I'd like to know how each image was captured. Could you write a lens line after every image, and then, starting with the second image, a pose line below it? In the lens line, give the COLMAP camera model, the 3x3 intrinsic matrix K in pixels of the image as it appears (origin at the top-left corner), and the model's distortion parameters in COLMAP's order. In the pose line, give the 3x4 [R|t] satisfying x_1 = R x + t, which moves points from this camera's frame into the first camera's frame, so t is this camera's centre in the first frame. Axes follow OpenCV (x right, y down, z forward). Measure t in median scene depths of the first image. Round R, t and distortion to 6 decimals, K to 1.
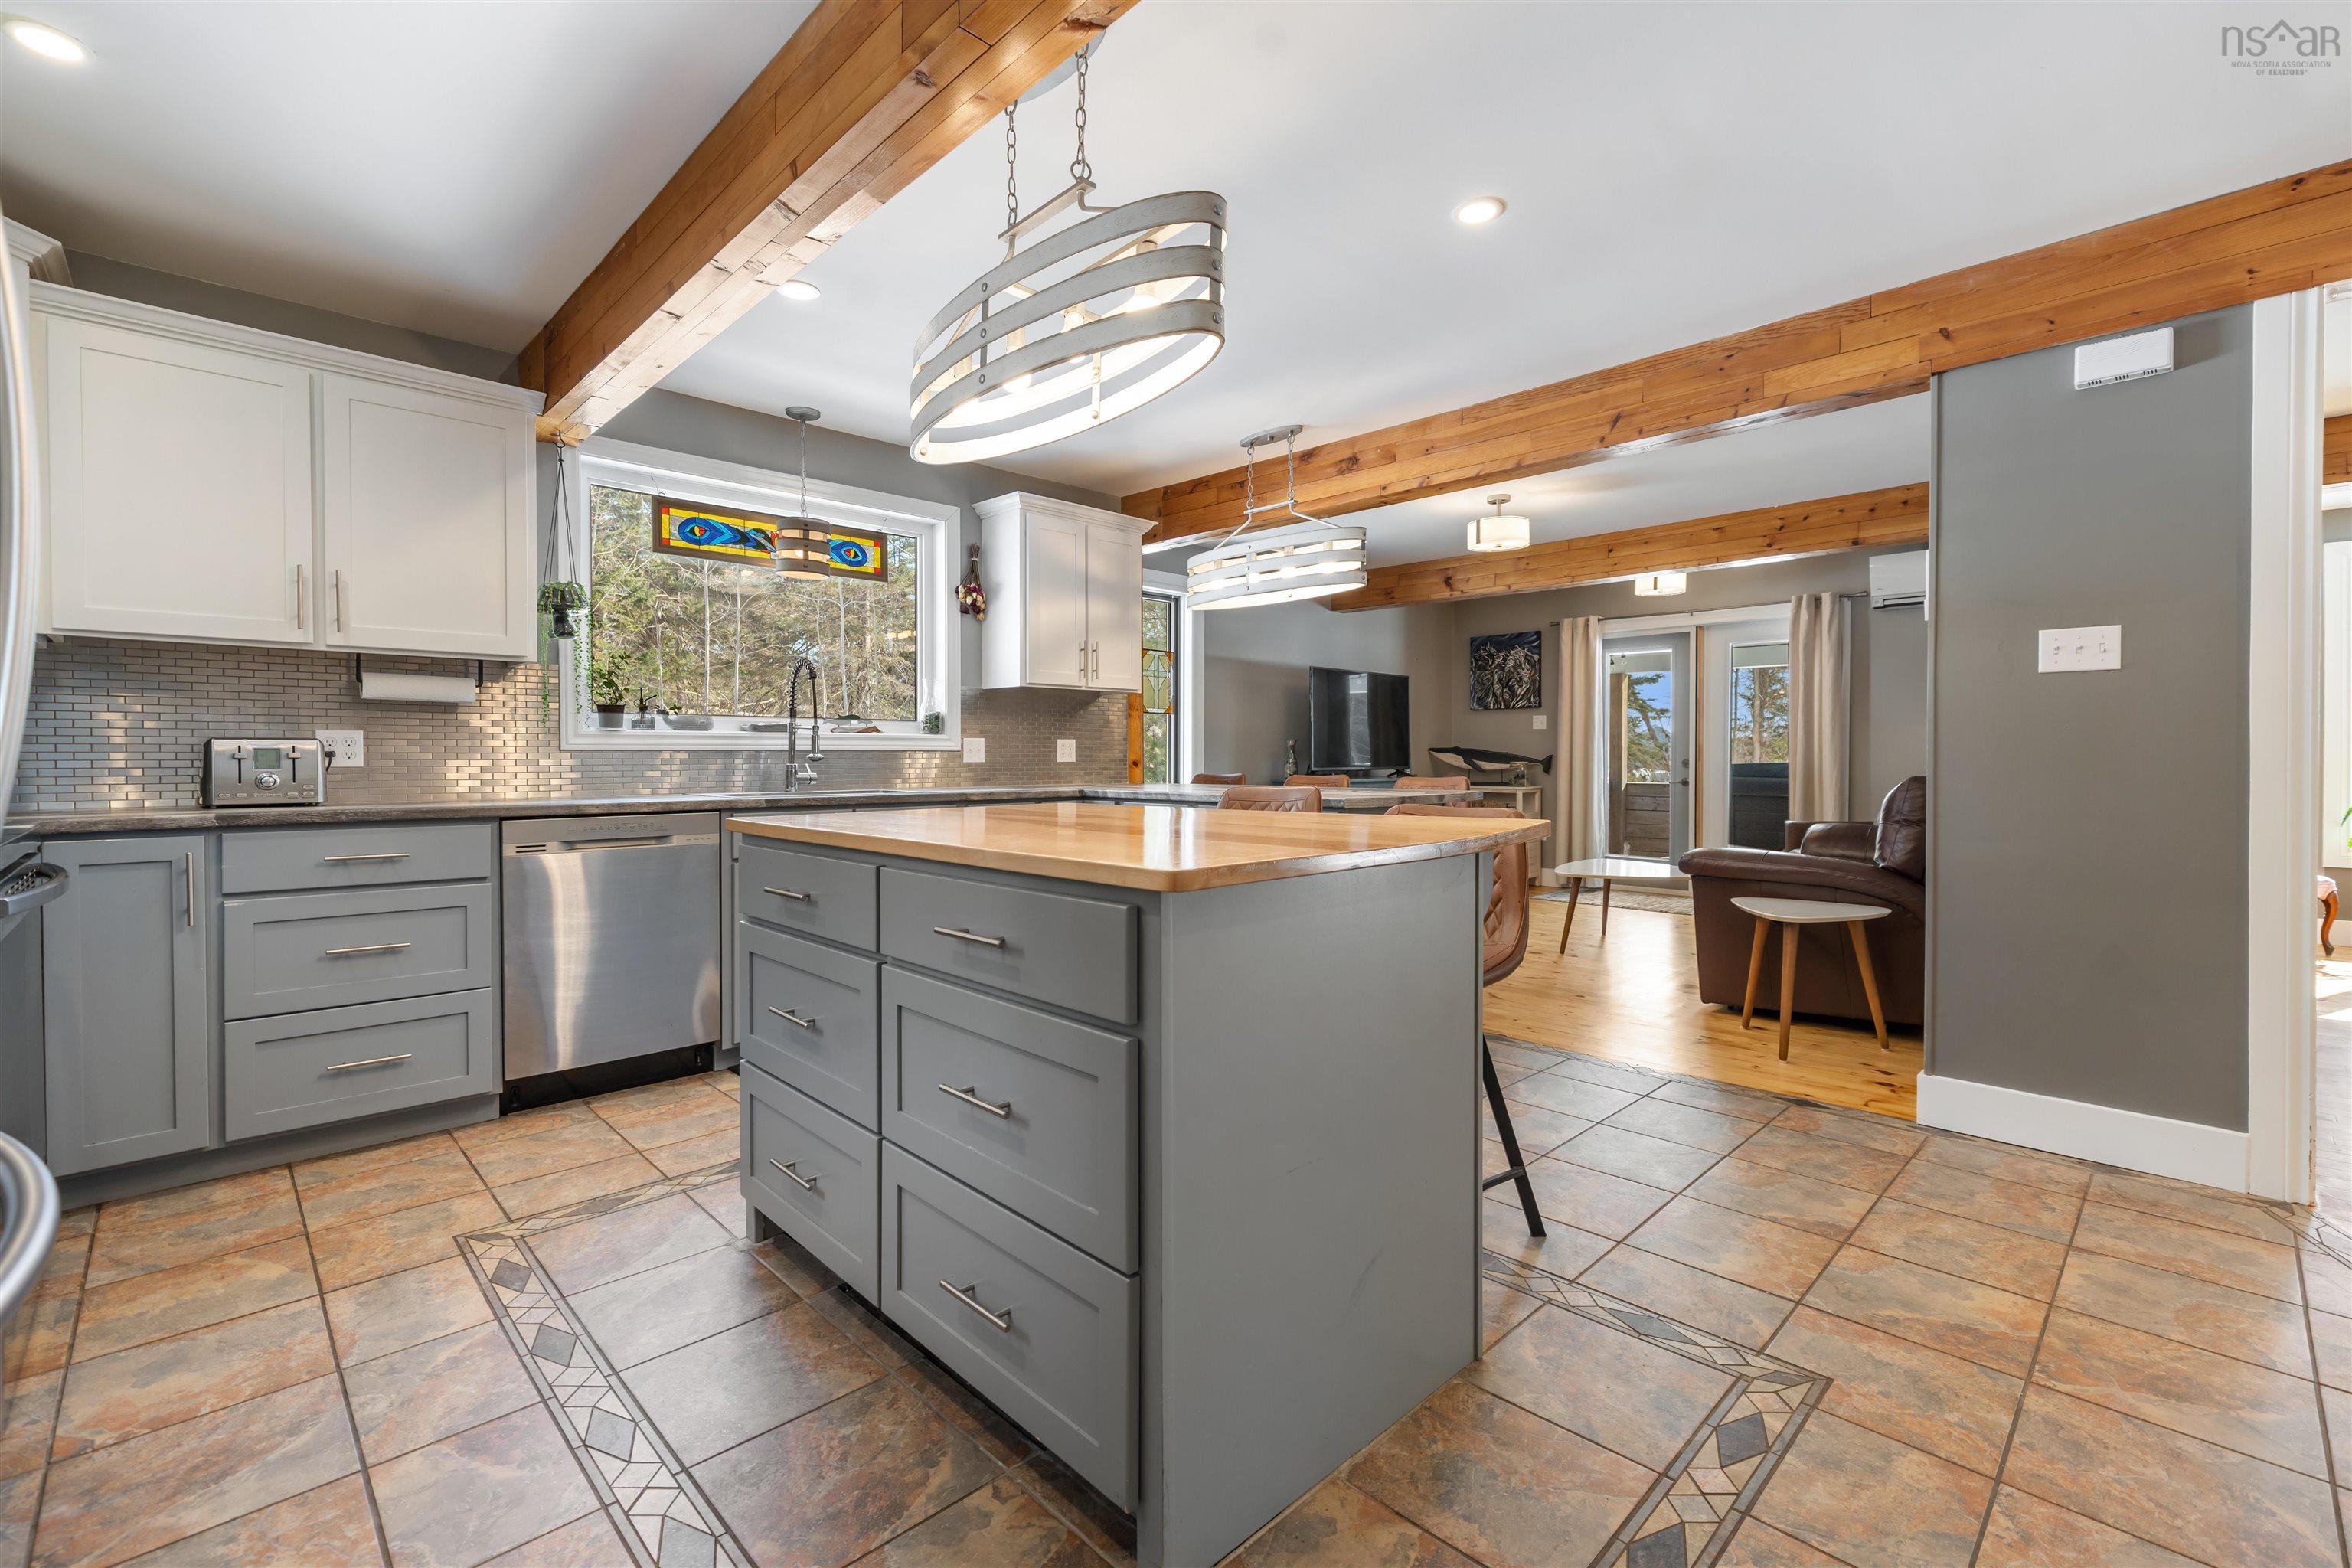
lens RADIAL K [[1042.3, 0, 1175.4], [0, 1042.3, 747.3], [0, 0, 1]] dist [0.000557, 0.000029]
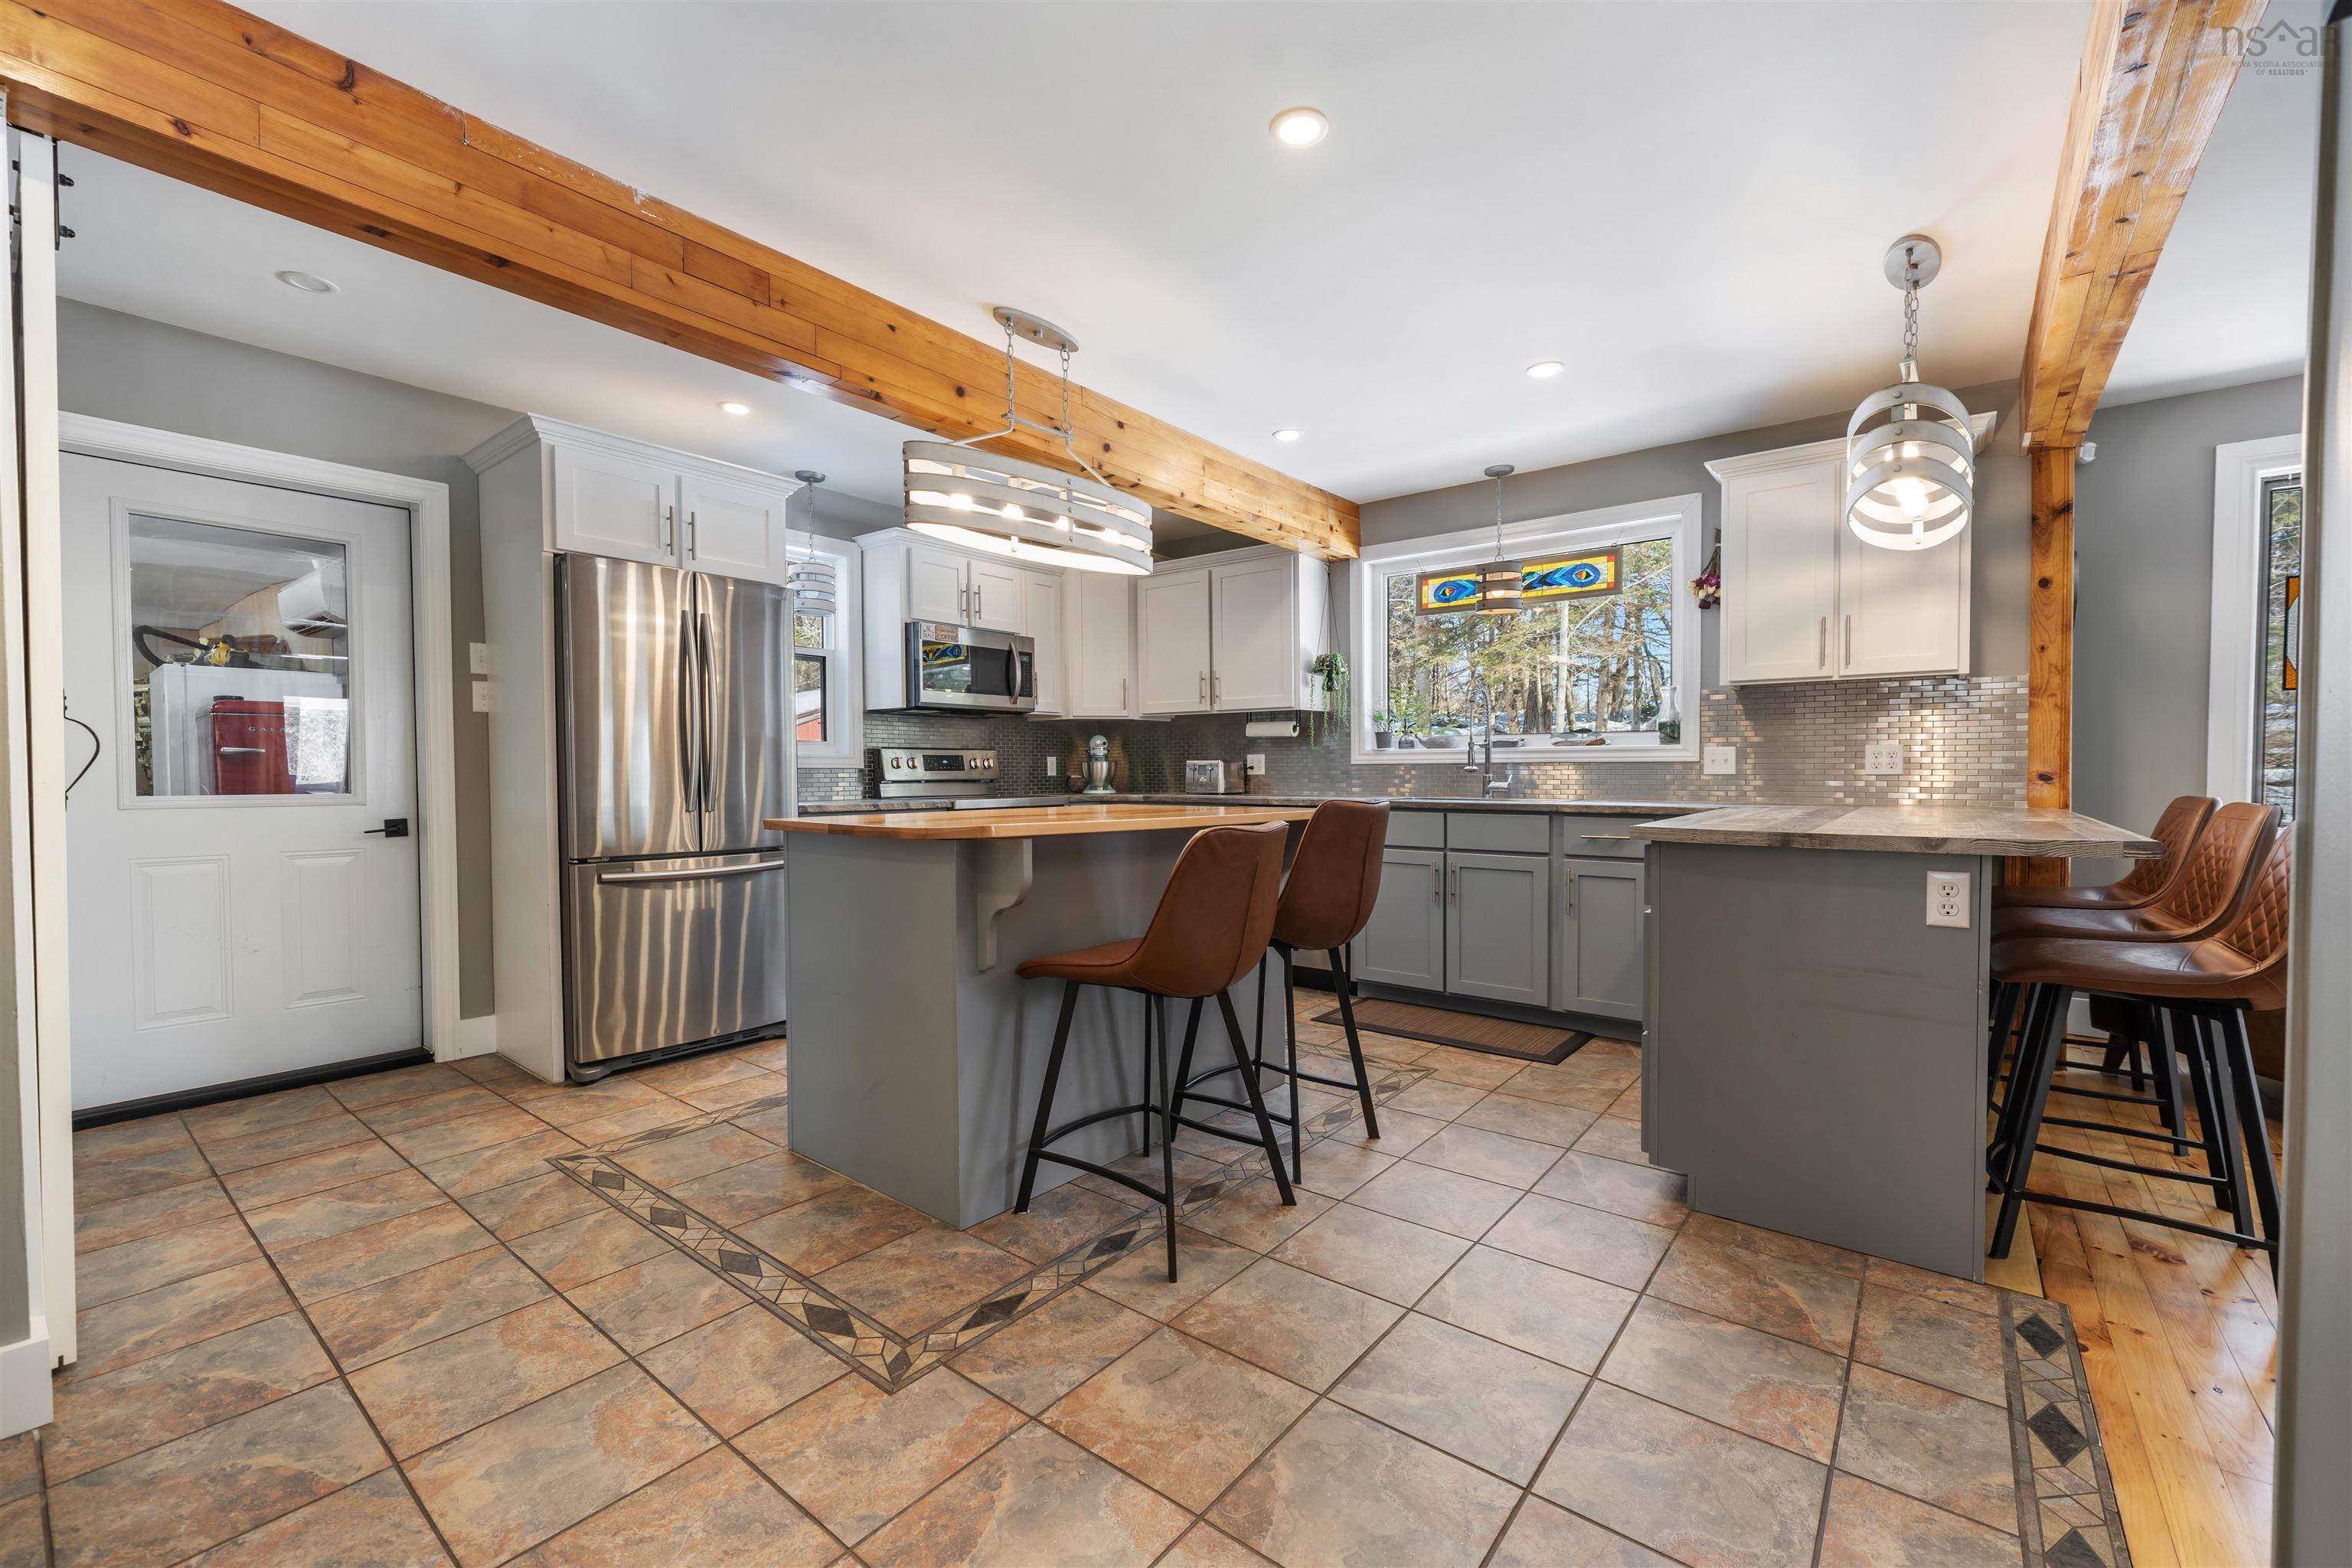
lens RADIAL K [[959.2, 0, 1142.6], [0, 959.2, 788.4], [0, 0, 1]] dist [-0.001232, -0.000161]
pose [[0.097624, 0.022488, -0.994969, 0.676049], [0.013975, 0.999615, 0.023965, 0.000586], [0.995125, -0.016245, 0.097272, 0.502582]]
